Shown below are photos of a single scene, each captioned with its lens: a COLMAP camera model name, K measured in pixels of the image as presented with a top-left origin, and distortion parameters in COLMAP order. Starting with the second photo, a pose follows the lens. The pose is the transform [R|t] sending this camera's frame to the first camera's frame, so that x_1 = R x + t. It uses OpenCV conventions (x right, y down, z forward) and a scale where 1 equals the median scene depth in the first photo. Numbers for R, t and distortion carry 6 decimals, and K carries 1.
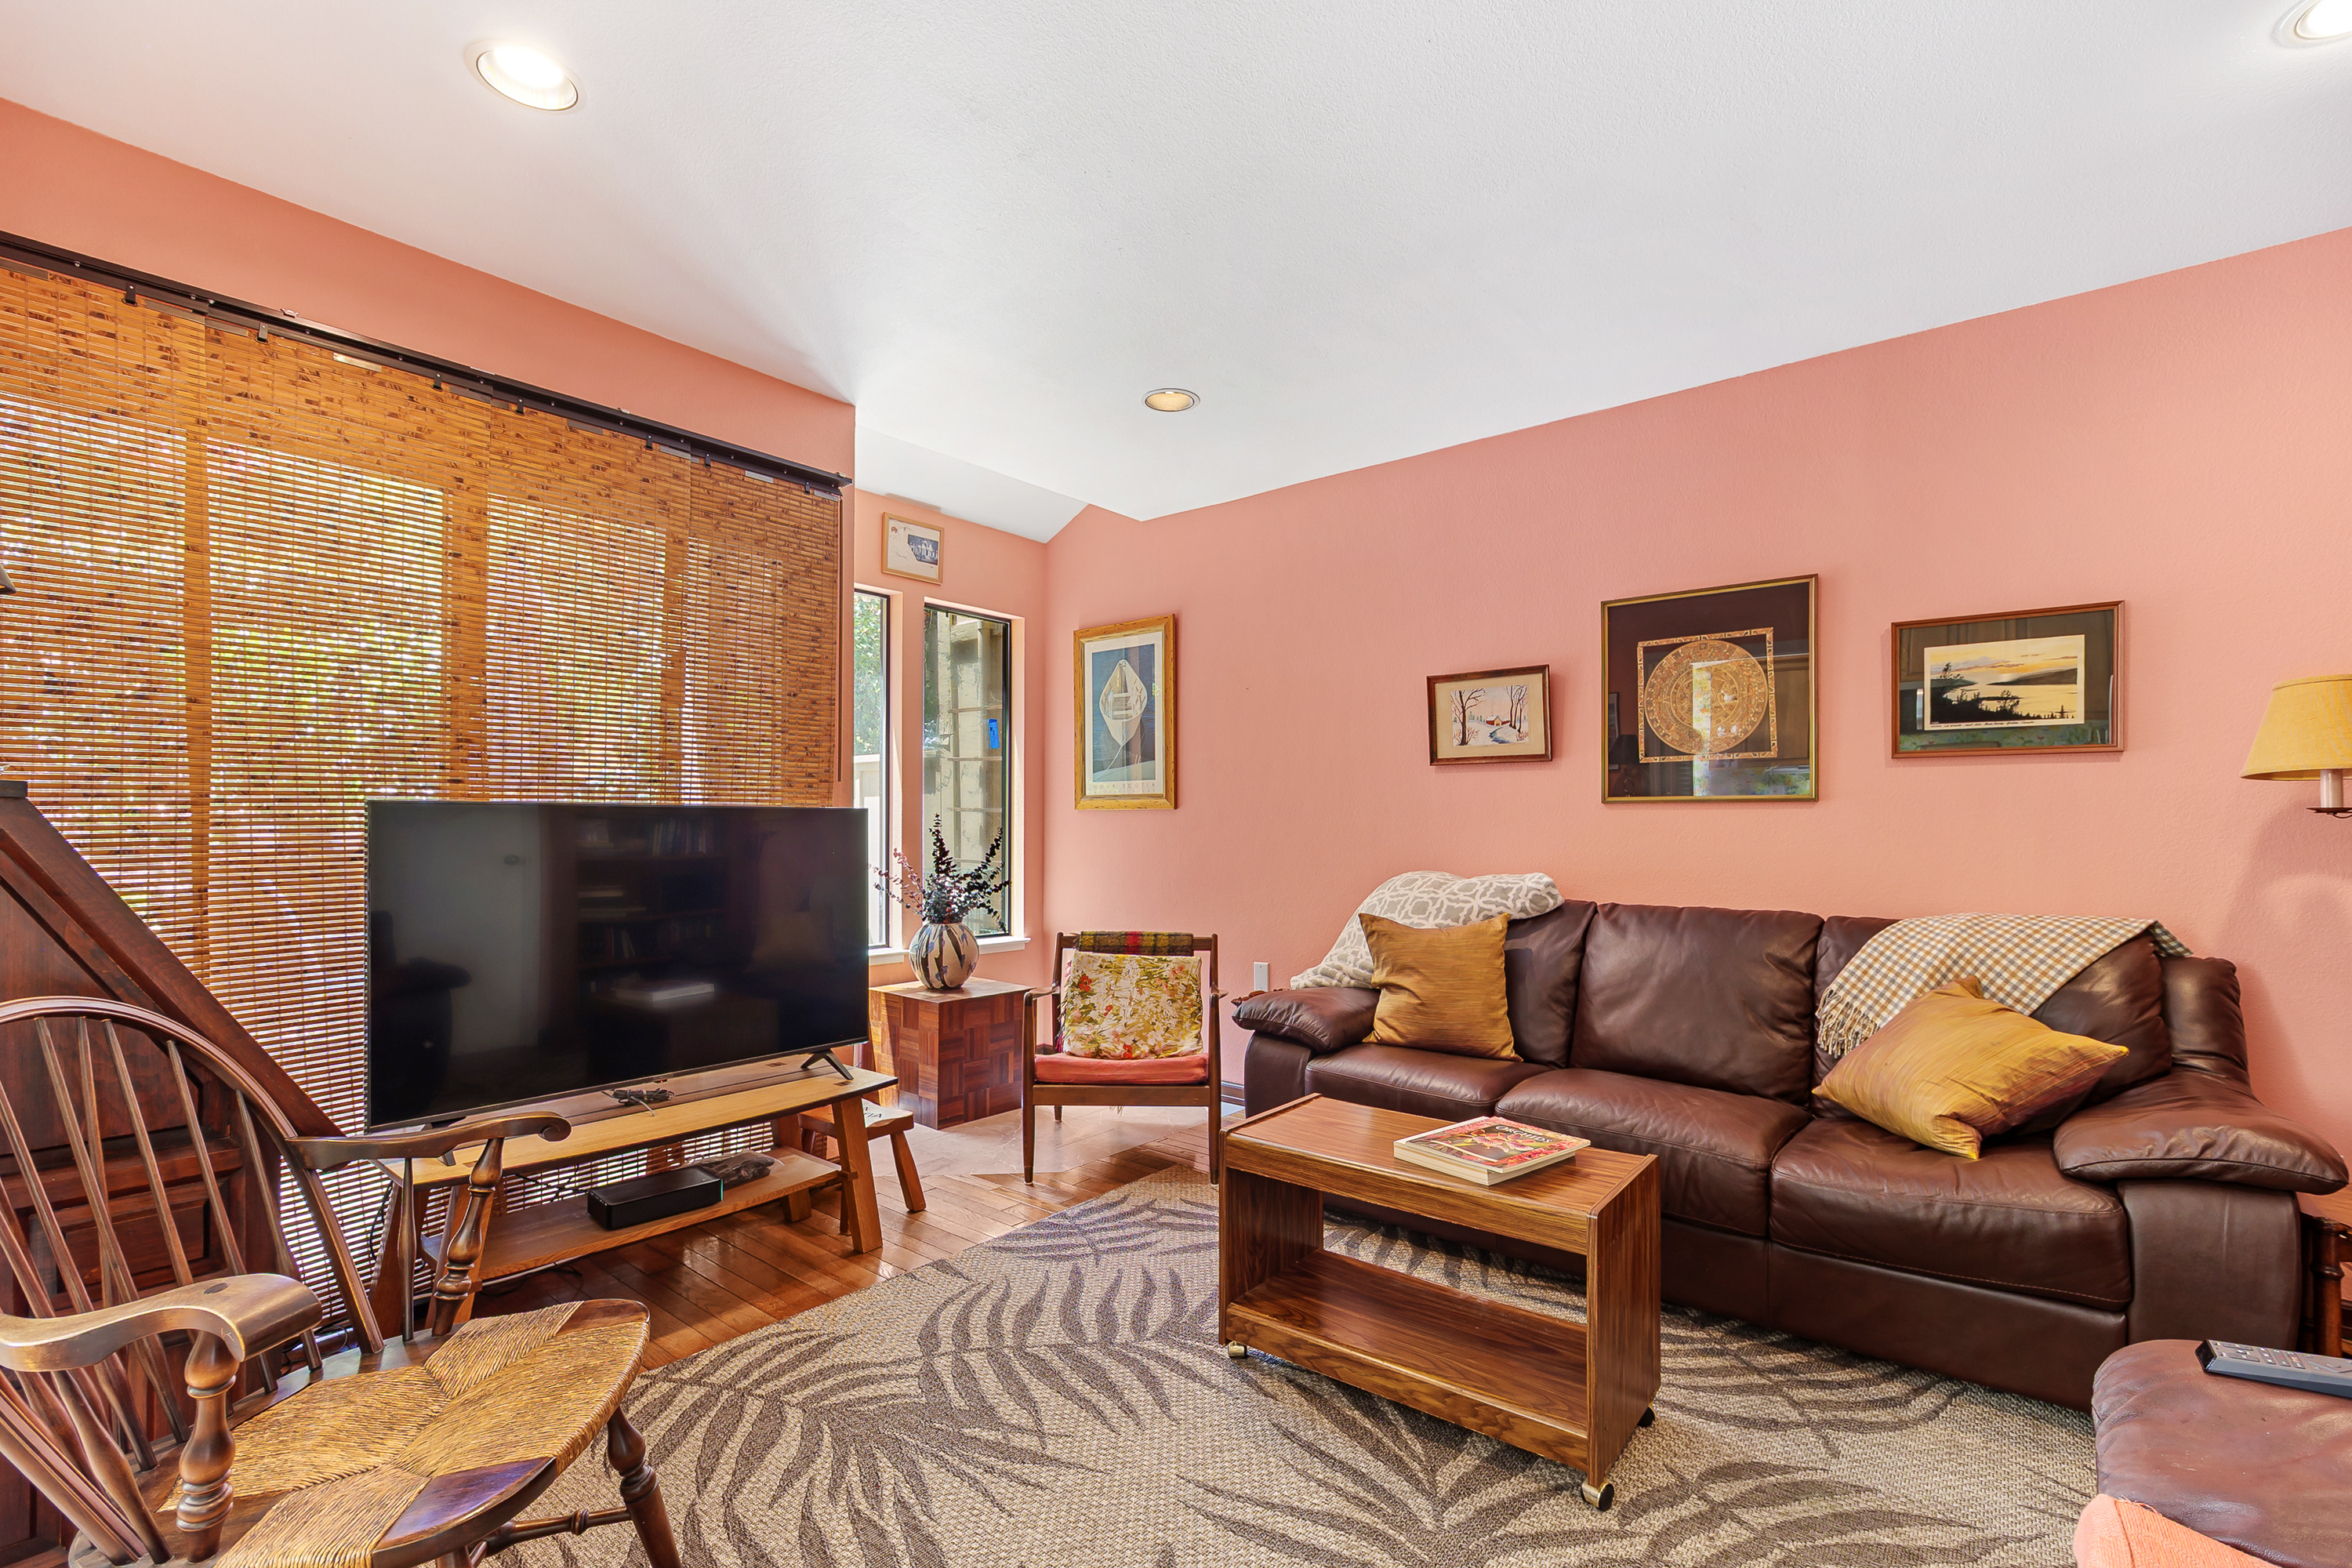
lens RADIAL K [[1055.6, 0, 1172.0], [0, 1055.6, 818.6], [0, 0, 1]] dist [-0.000802, -0.000163]
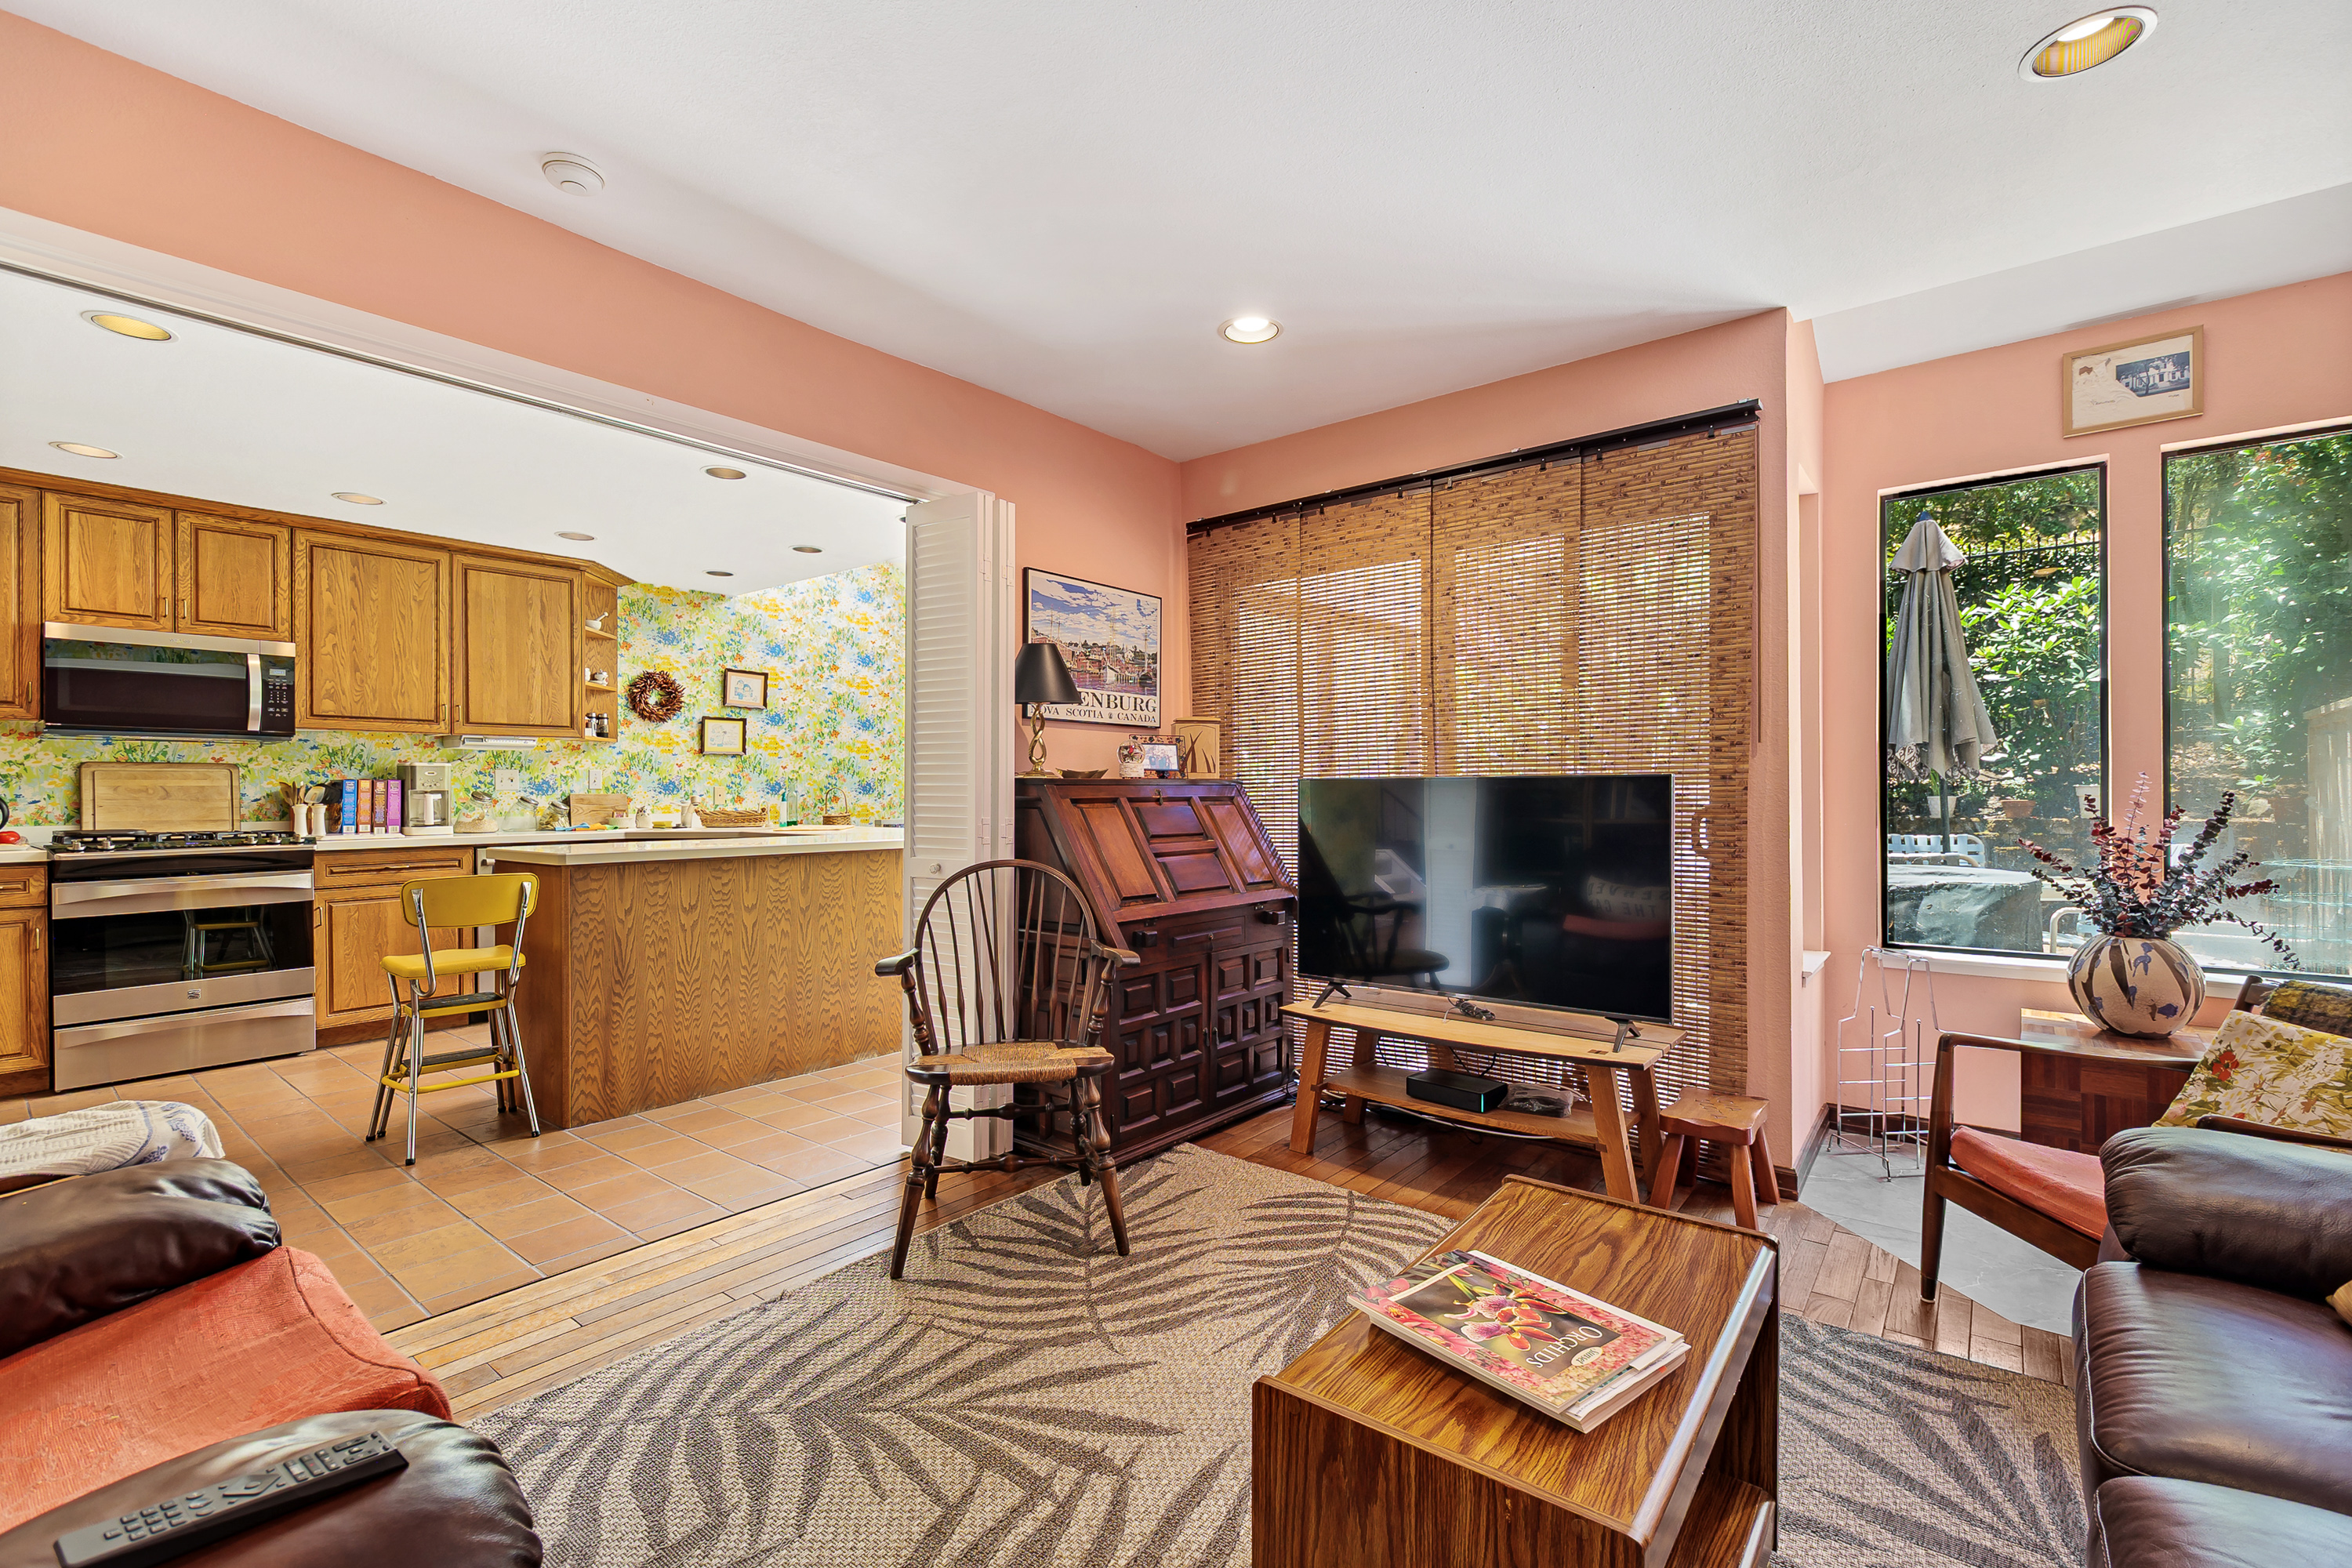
lens RADIAL K [[1022.9, 0, 1174.8], [0, 1022.9, 794.7], [0, 0, 1]] dist [-0.000706, -0.000111]
pose [[0.002243, 0.000307, -0.999997, 0.560843], [0.011470, 0.999934, 0.000332, 0.003298], [0.999932, -0.011471, 0.002240, 0.516512]]
